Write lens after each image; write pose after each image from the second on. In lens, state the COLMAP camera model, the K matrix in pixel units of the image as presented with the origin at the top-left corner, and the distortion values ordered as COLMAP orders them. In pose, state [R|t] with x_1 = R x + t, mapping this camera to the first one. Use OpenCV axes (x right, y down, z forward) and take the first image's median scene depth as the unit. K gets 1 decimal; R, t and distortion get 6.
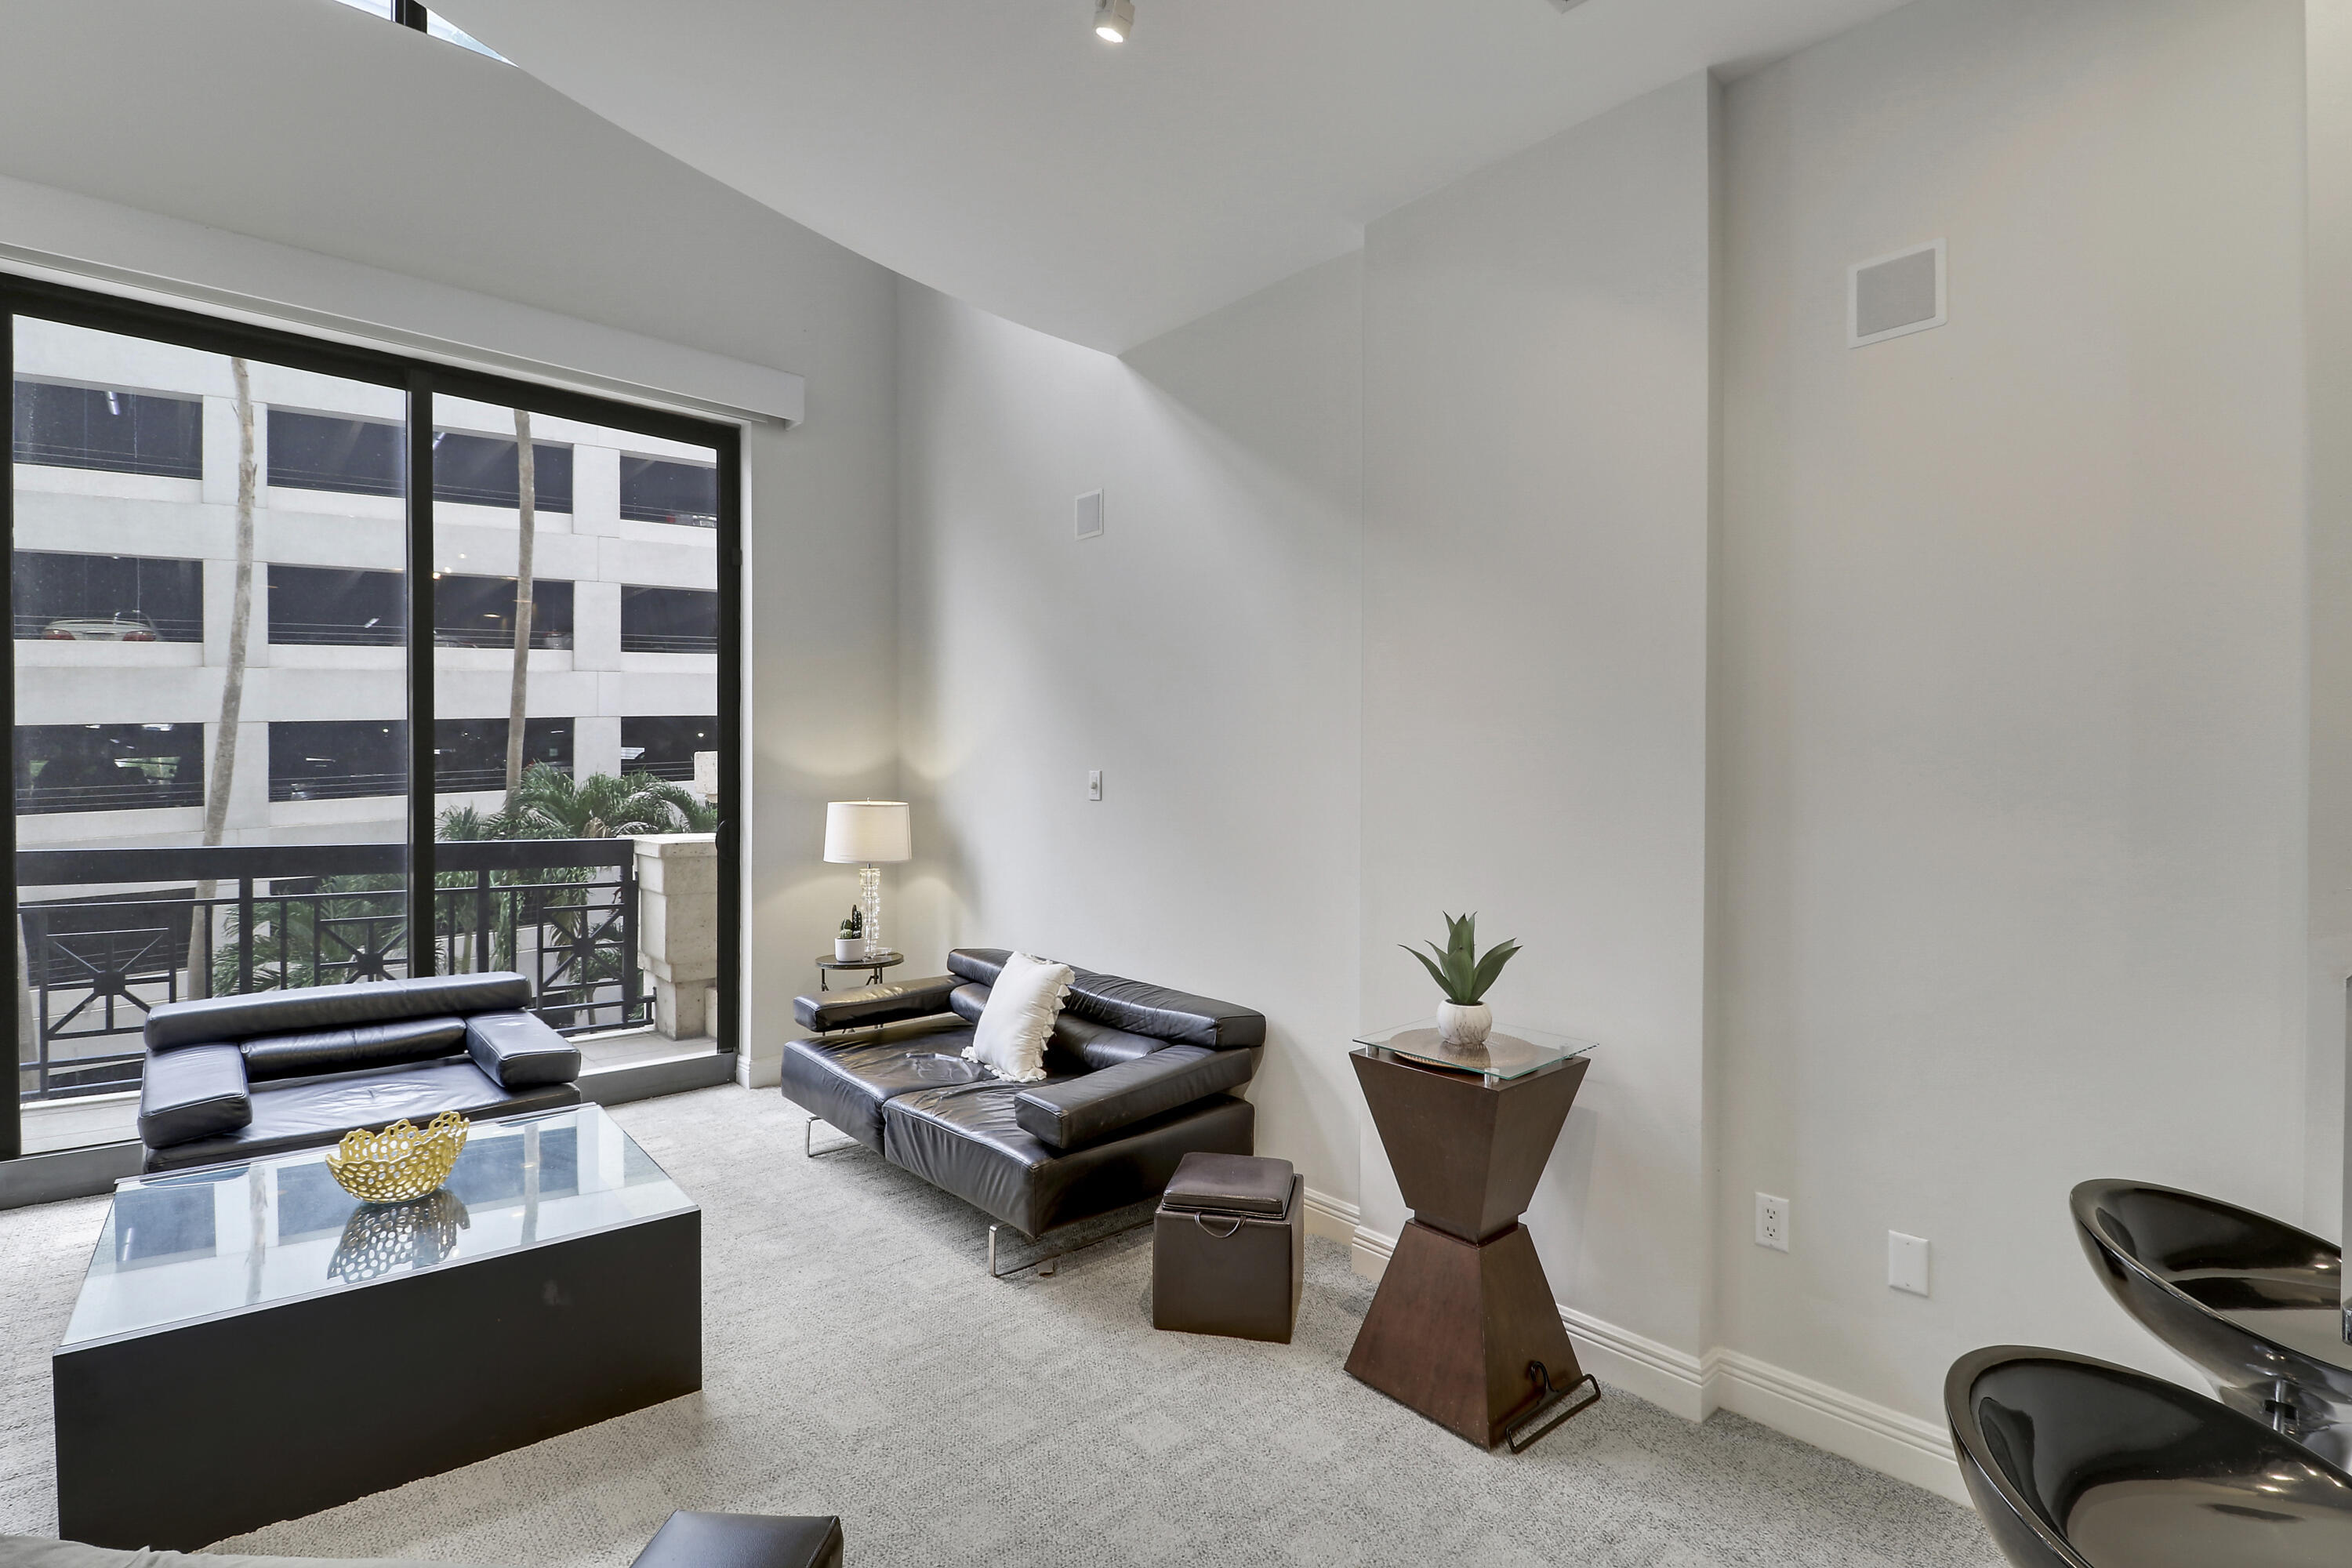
lens RADIAL K [[1107.5, 0, 1170.7], [0, 1107.5, 787.6], [0, 0, 1]] dist [0.014151, -0.011121]
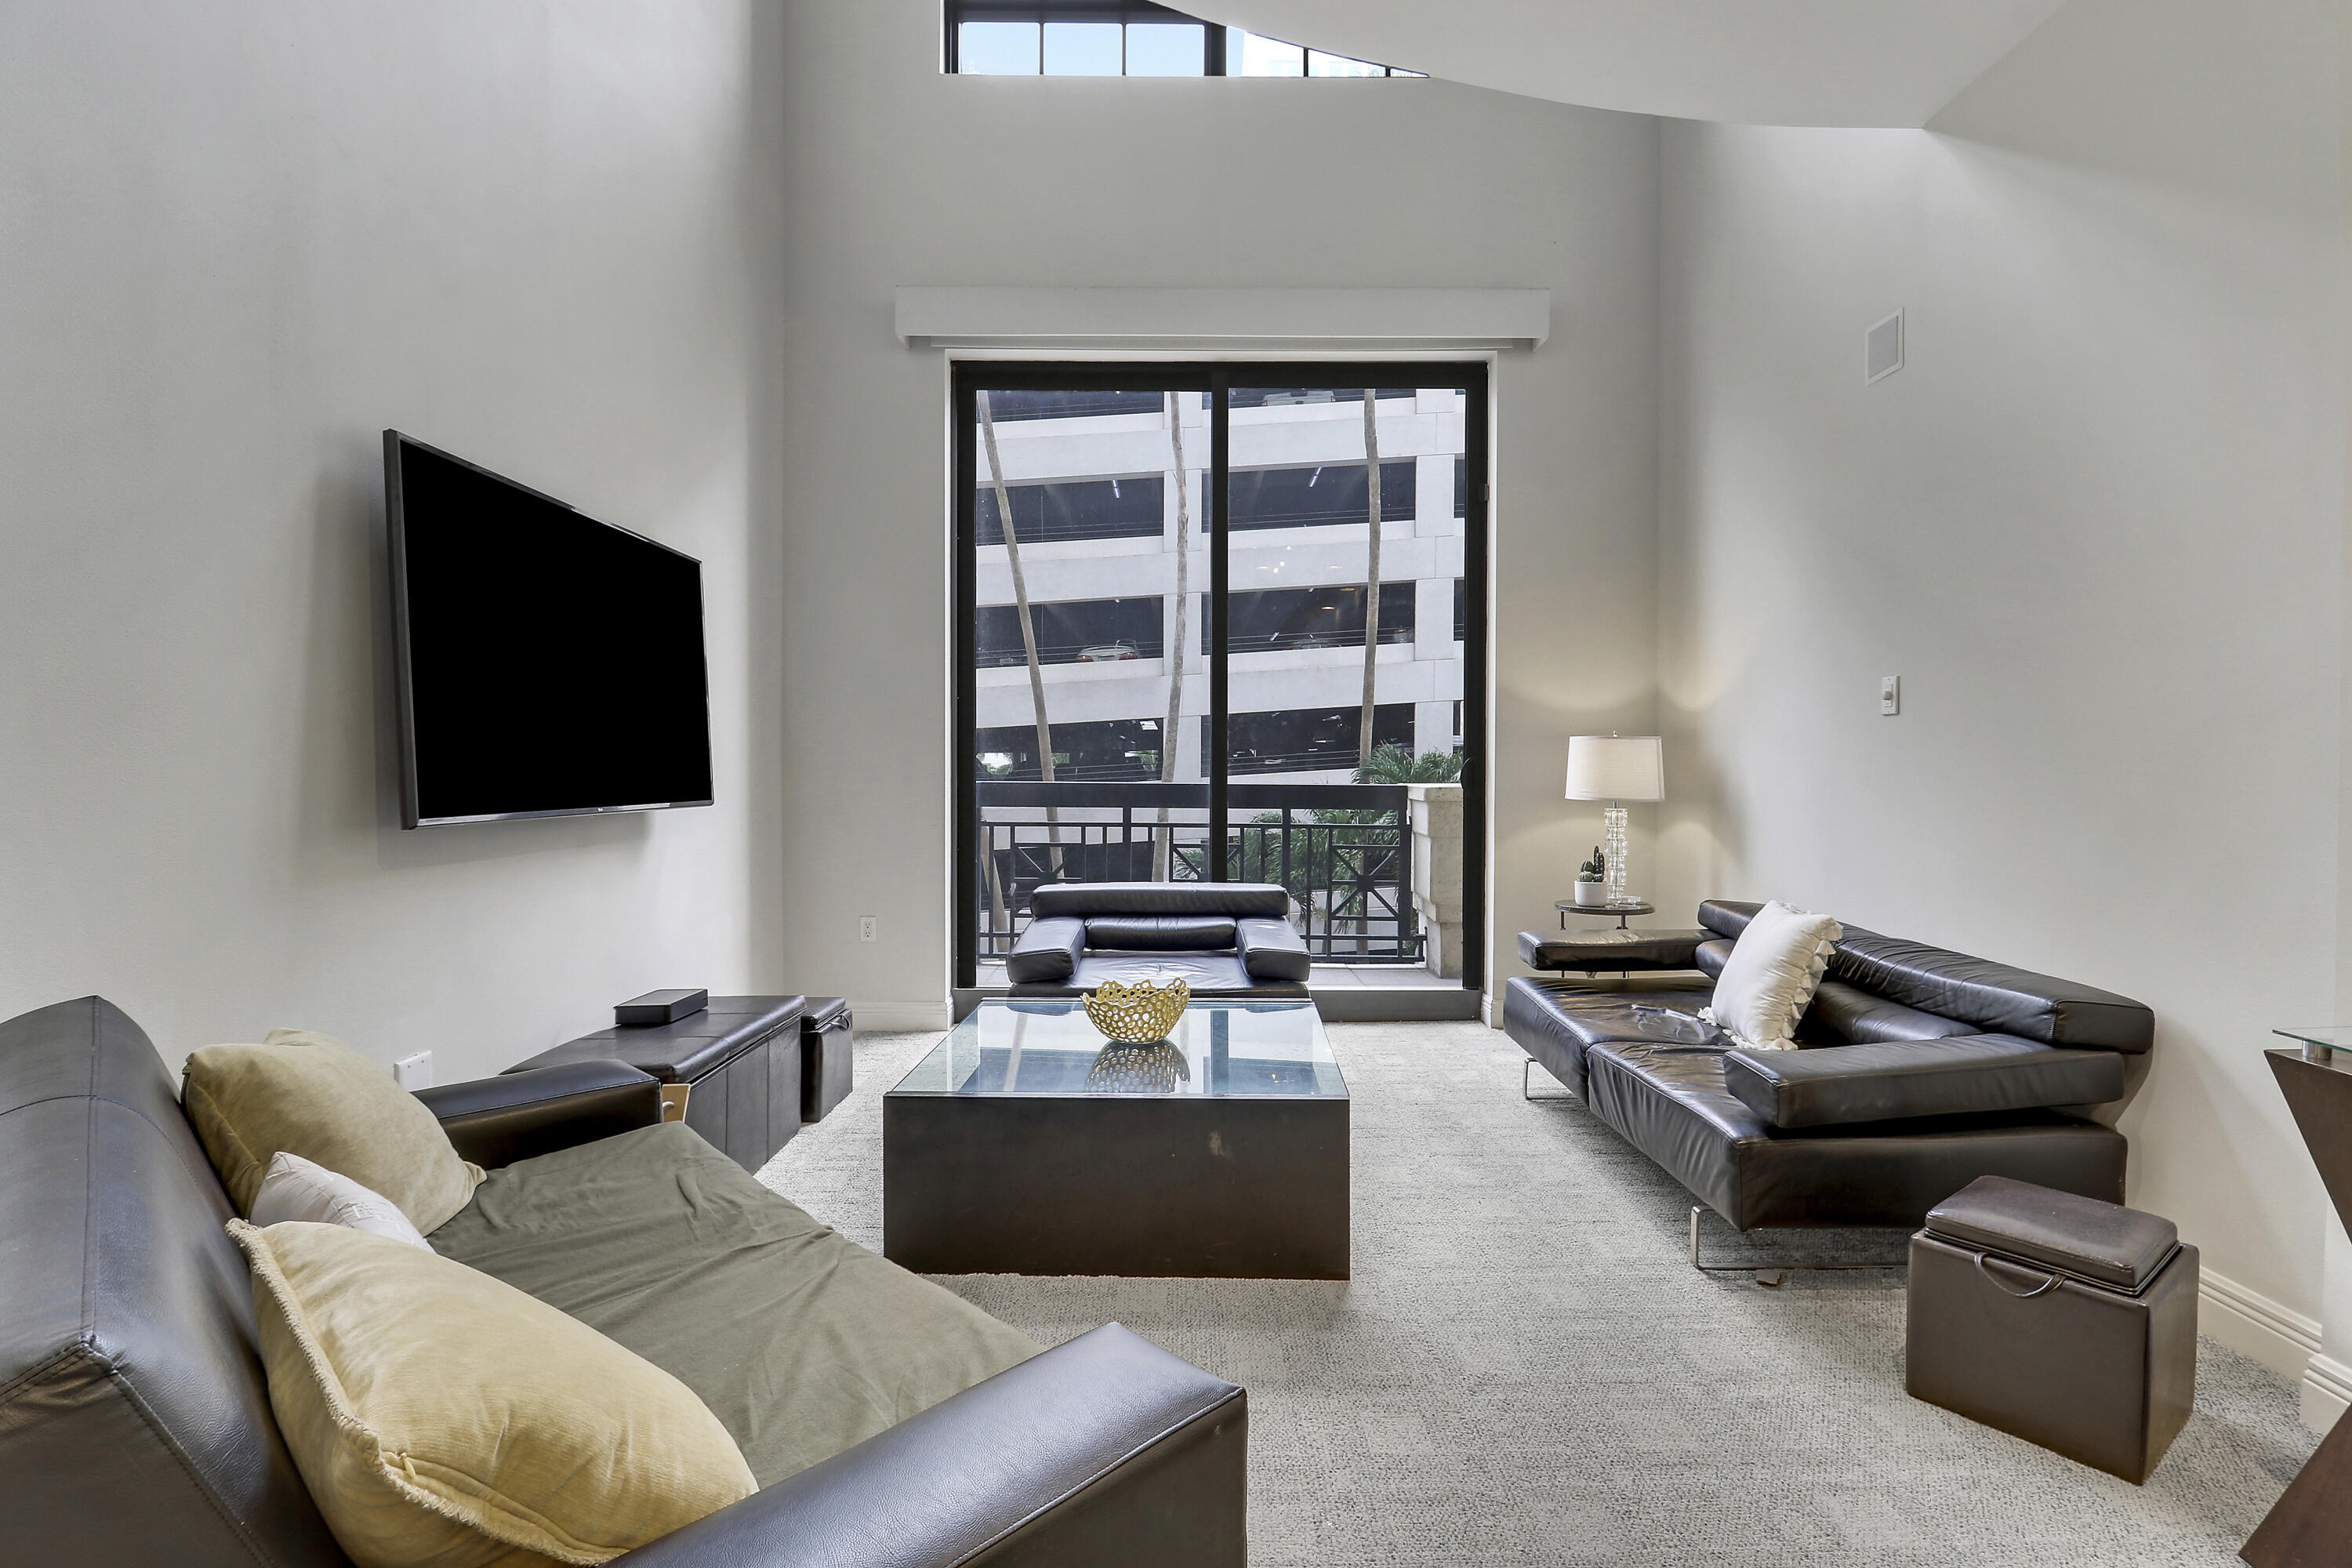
lens RADIAL K [[1107.5, 0, 1190.2], [0, 1107.5, 778.3], [0, 0, 1]] dist [0.014151, -0.011121]
pose [[0.760883, 0.003334, -0.648881, 0.055904], [-0.001593, 0.999993, 0.003269, 0.046936], [0.648887, -0.001454, 0.760883, 0.080870]]
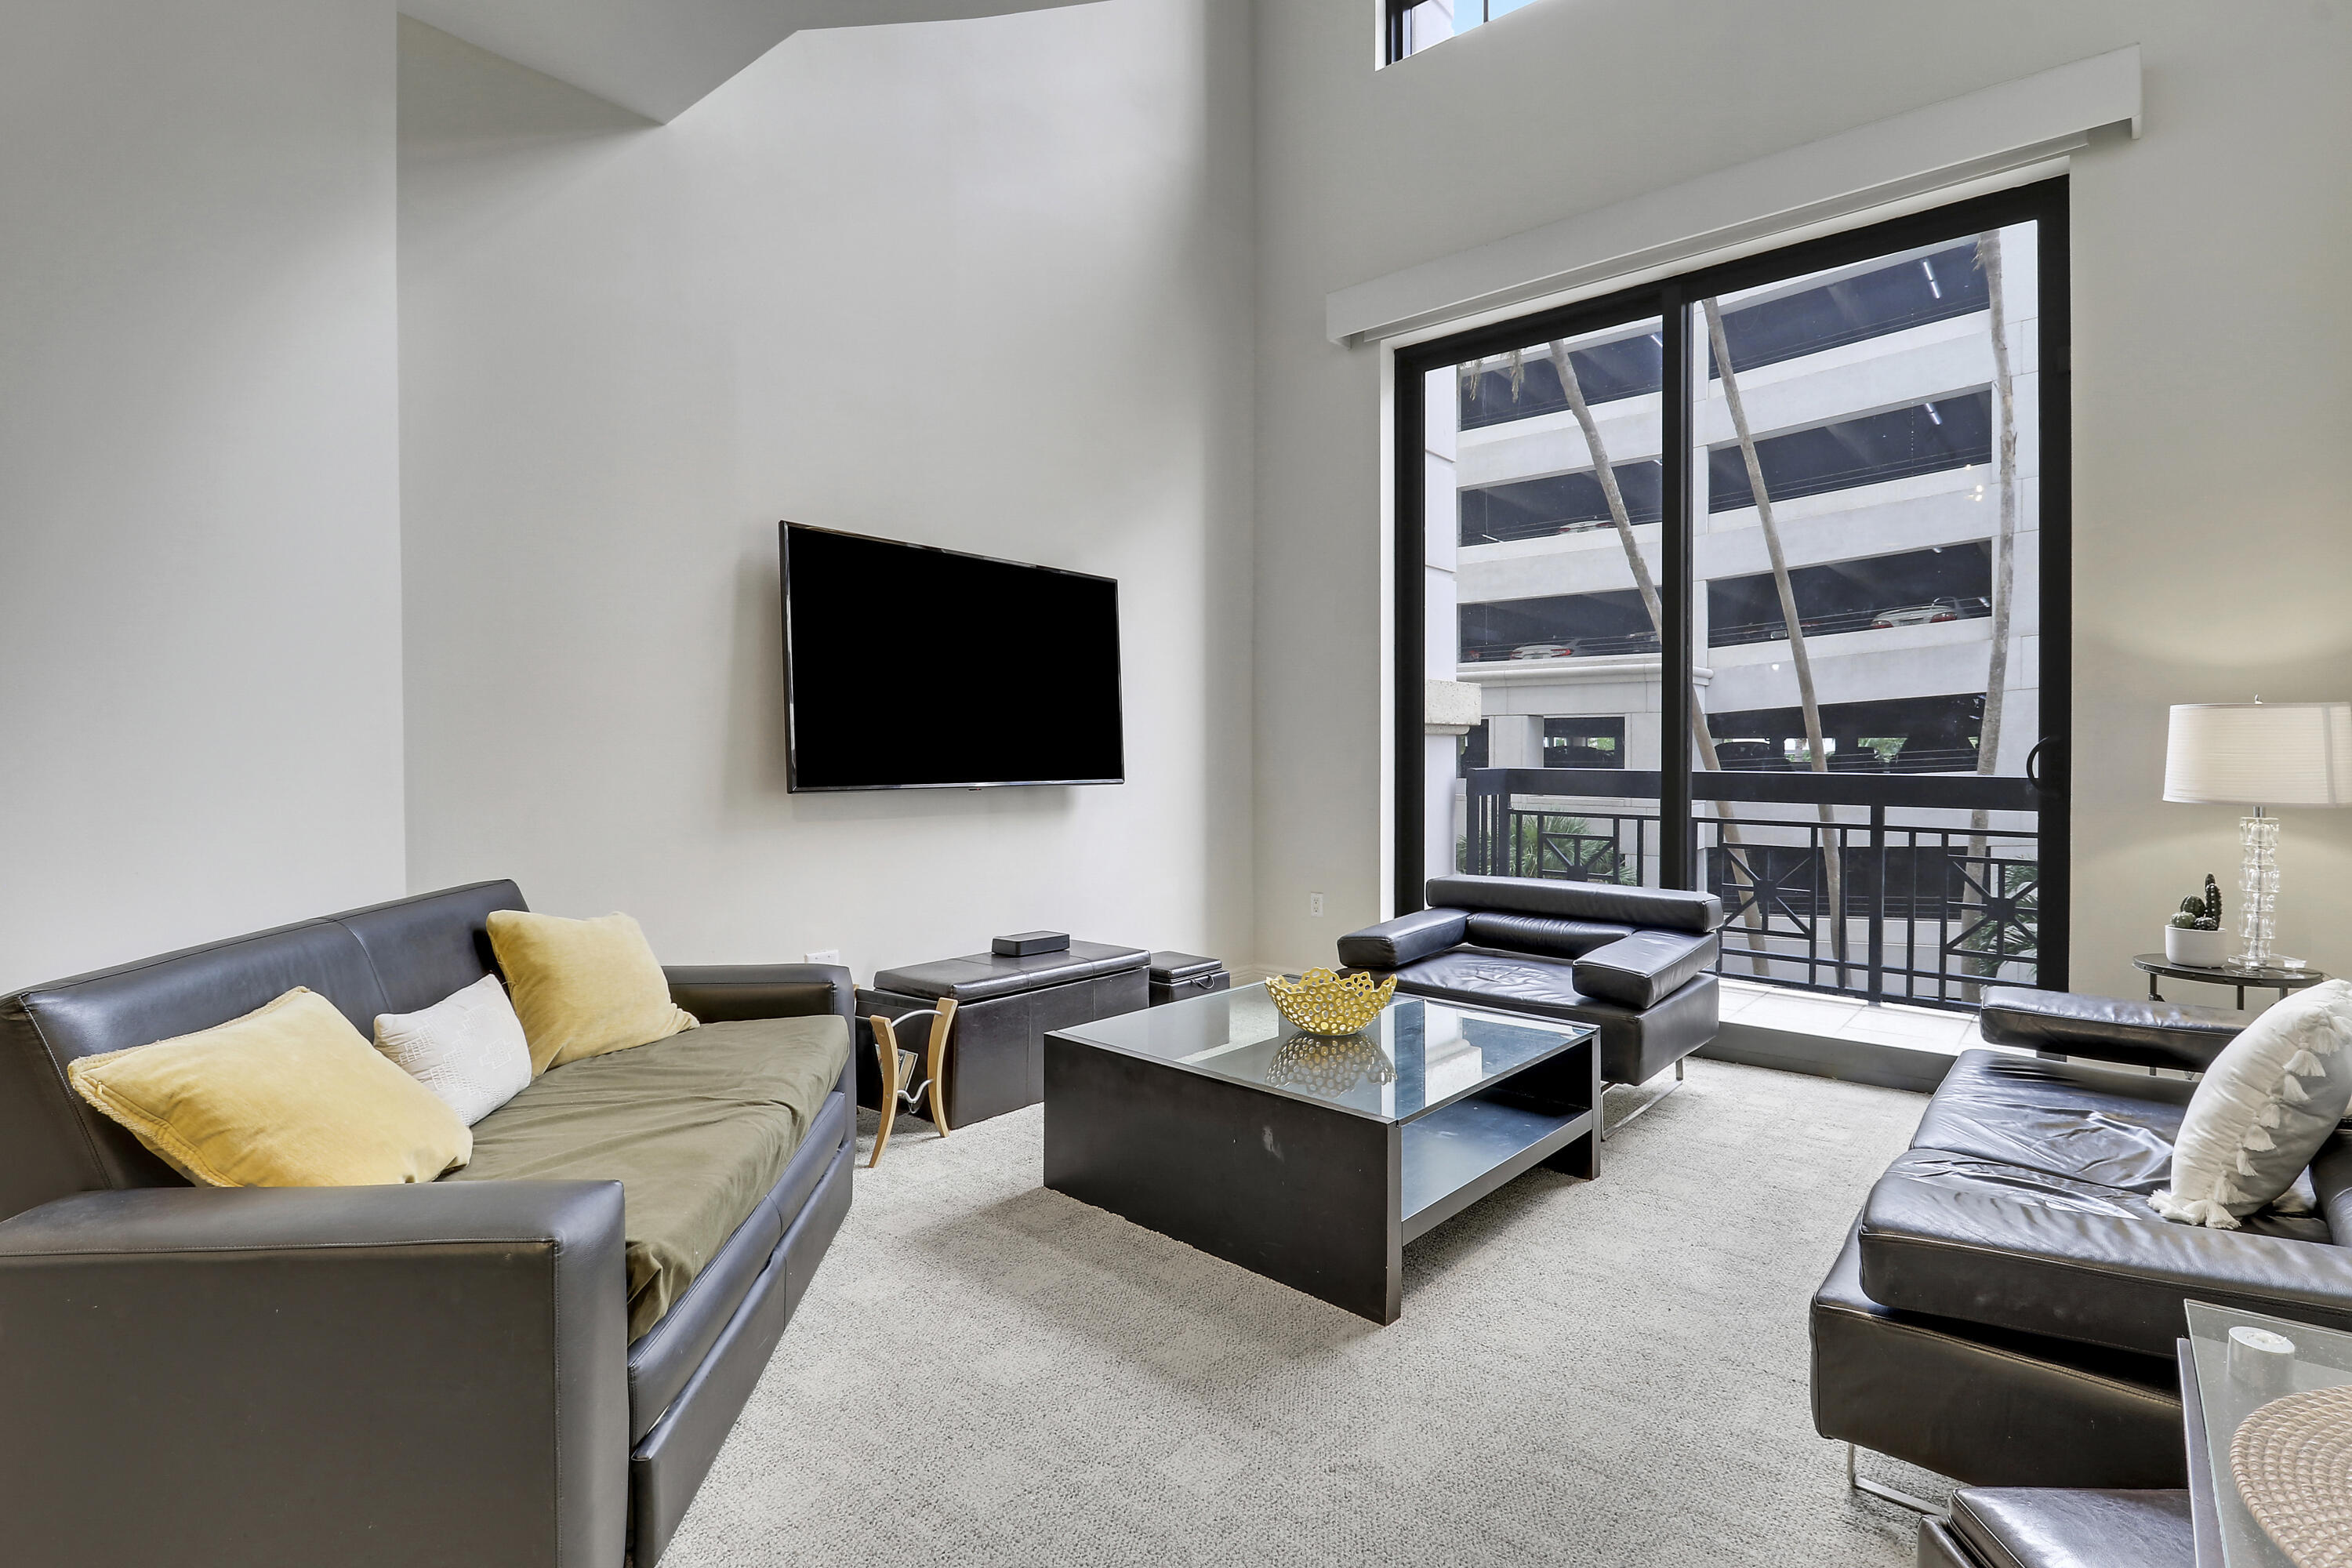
lens RADIAL K [[1107.5, 0, 1181.5], [0, 1107.5, 763.0], [0, 0, 1]] dist [0.014151, -0.011121]
pose [[0.160699, 0.006122, -0.986984, 0.214411], [-0.008226, 0.999954, 0.004863, 0.047232], [0.986969, 0.007338, 0.160742, 0.358262]]
